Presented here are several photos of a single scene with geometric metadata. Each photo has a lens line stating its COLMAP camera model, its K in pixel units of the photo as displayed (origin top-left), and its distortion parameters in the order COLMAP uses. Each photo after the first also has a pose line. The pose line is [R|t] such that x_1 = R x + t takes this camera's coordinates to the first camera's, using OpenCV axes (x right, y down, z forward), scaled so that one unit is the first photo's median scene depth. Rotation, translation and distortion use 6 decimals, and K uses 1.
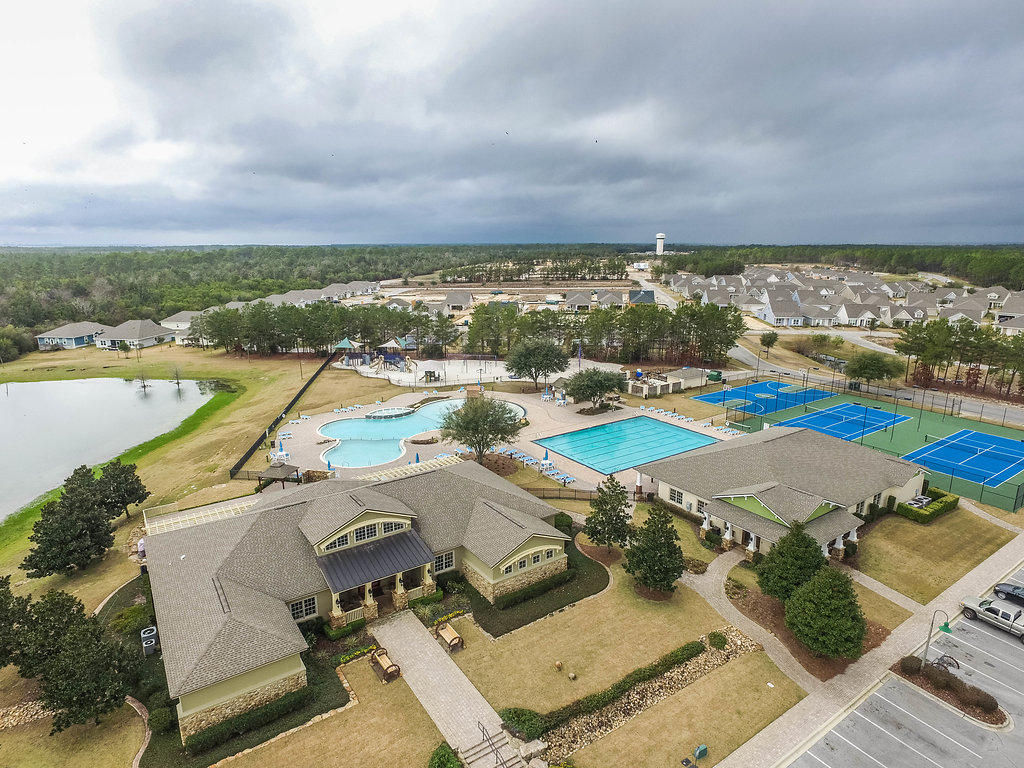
lens RADIAL K [[600.4, 0, 512.0], [0, 600.4, 384.0], [0, 0, 1]] dist [-0.012342, 0.000935]
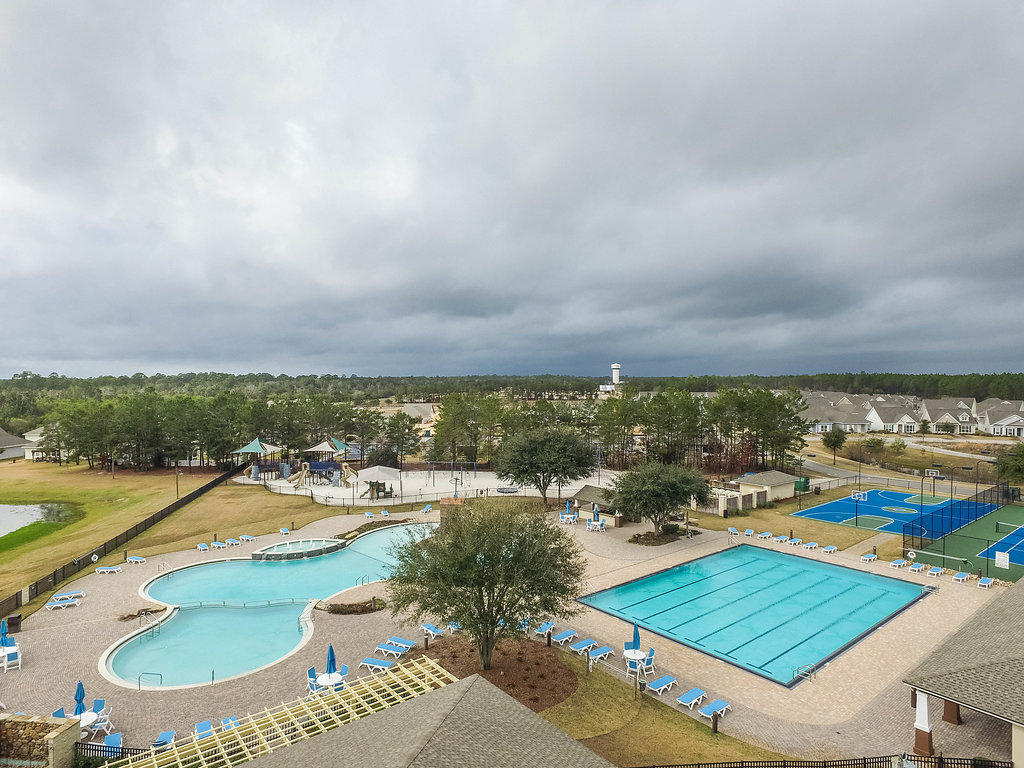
lens RADIAL K [[600.4, 0, 512.0], [0, 600.4, 384.0], [0, 0, 1]] dist [-0.012342, 0.000935]
pose [[0.997239, -0.001929, 0.074234, -0.042917], [0.018274, 0.975298, -0.220136, 0.021835], [-0.071976, 0.220885, 0.972640, 0.362916]]
